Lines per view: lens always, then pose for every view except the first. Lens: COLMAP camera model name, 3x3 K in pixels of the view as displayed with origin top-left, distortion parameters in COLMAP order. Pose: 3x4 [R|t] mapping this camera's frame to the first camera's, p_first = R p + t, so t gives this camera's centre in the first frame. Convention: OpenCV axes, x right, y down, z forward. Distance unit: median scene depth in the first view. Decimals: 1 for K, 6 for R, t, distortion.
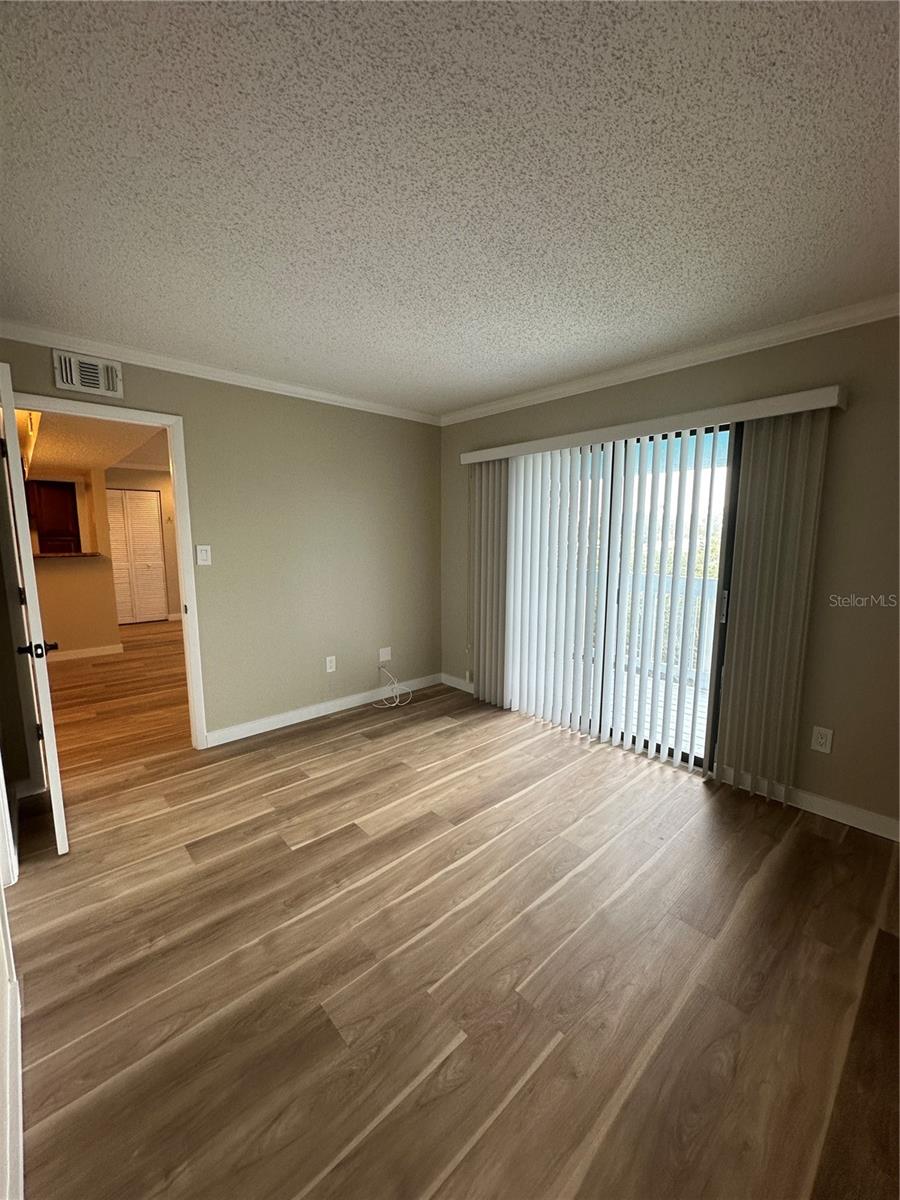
lens RADIAL K [[480.8, 0, 455.8], [0, 480.8, 594.9], [0, 0, 1]] dist [-0.000711, 0.001097]
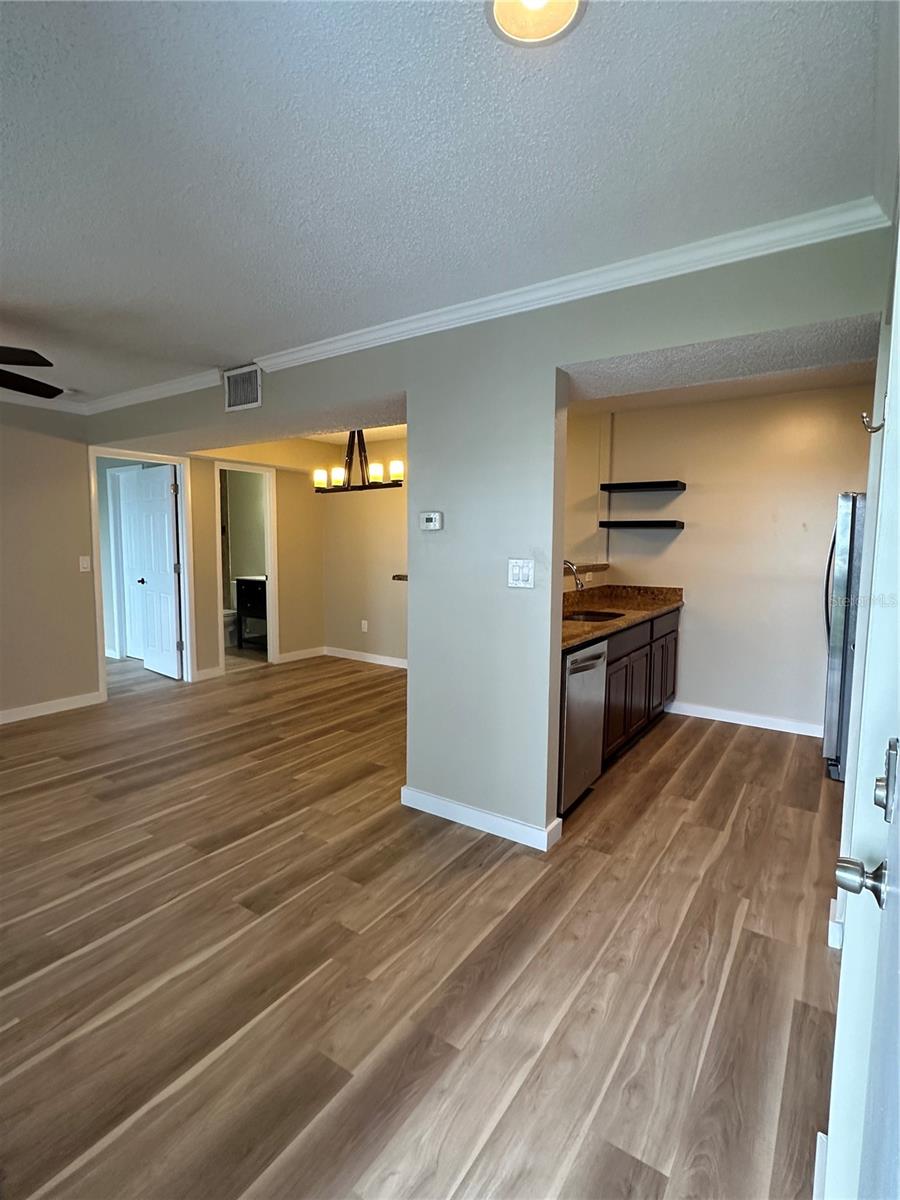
lens RADIAL K [[587.4, 0, 445.5], [0, 587.4, 597.5], [0, 0, 1]] dist [-0.002734, 0.000035]
pose [[-0.975960, 0.016426, -0.217331, -1.474496], [-0.033719, 0.973771, 0.225018, -0.461409], [0.215326, 0.226937, -0.949808, 3.554102]]
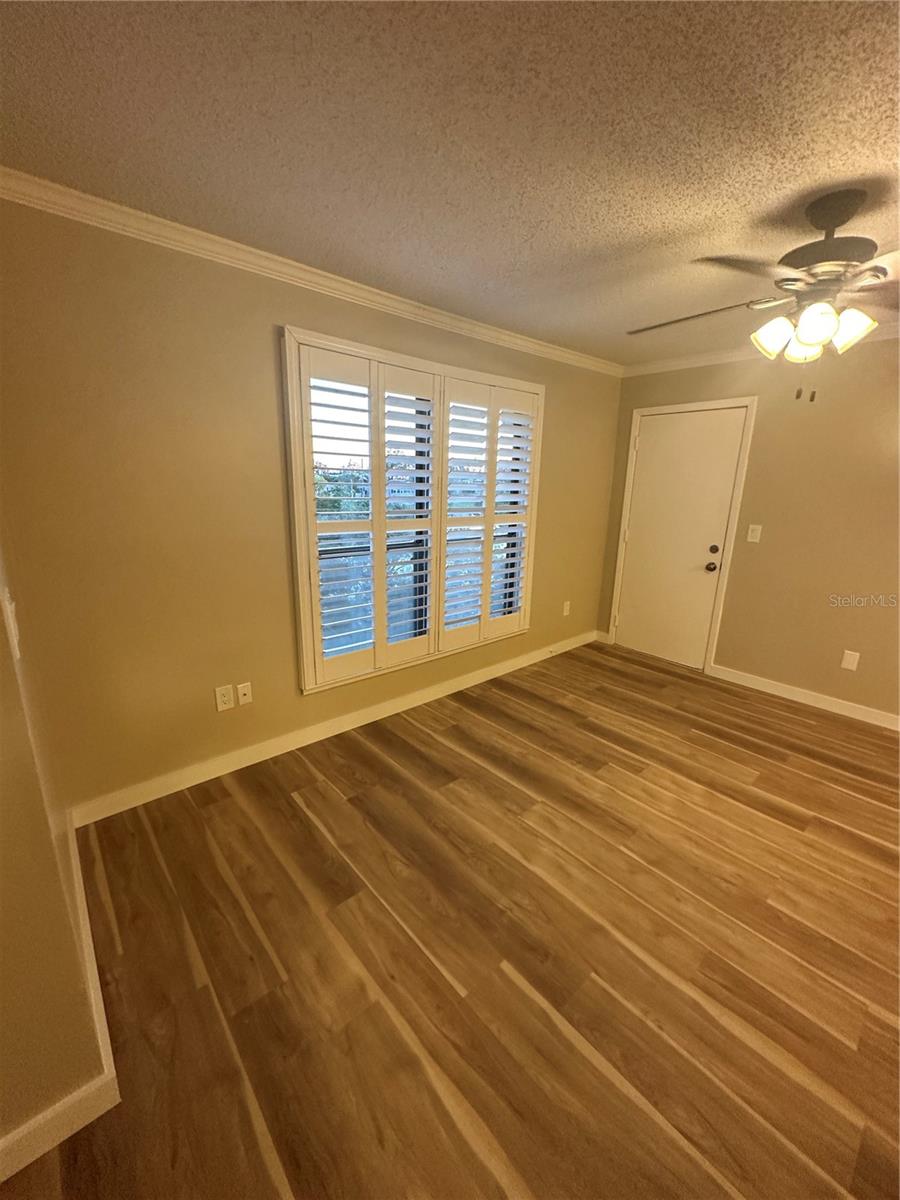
lens RADIAL K [[480.8, 0, 450.9], [0, 480.8, 597.6], [0, 0, 1]] dist [-0.000711, 0.001097]
pose [[0.016497, -0.243283, 0.969815, -1.577150], [0.103860, 0.965117, 0.240338, -0.409598], [-0.994455, 0.096760, 0.041189, 2.817106]]
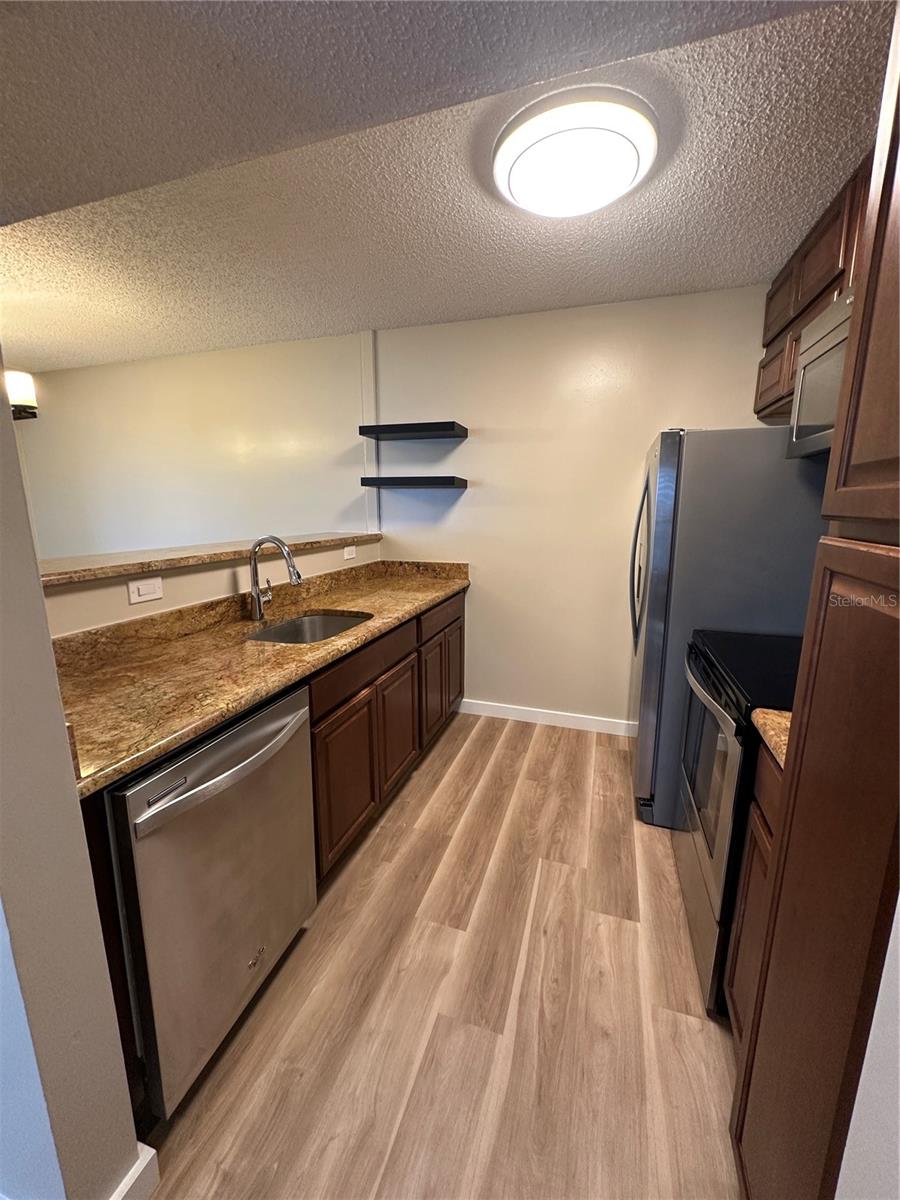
lens RADIAL K [[480.8, 0, 451.1], [0, 480.8, 597.0], [0, 0, 1]] dist [-0.000711, 0.001097]
pose [[-0.874949, 0.090023, -0.475773, -2.013252], [-0.065184, 0.951724, 0.299955, -0.374755], [0.479807, 0.293459, -0.826842, 2.925514]]
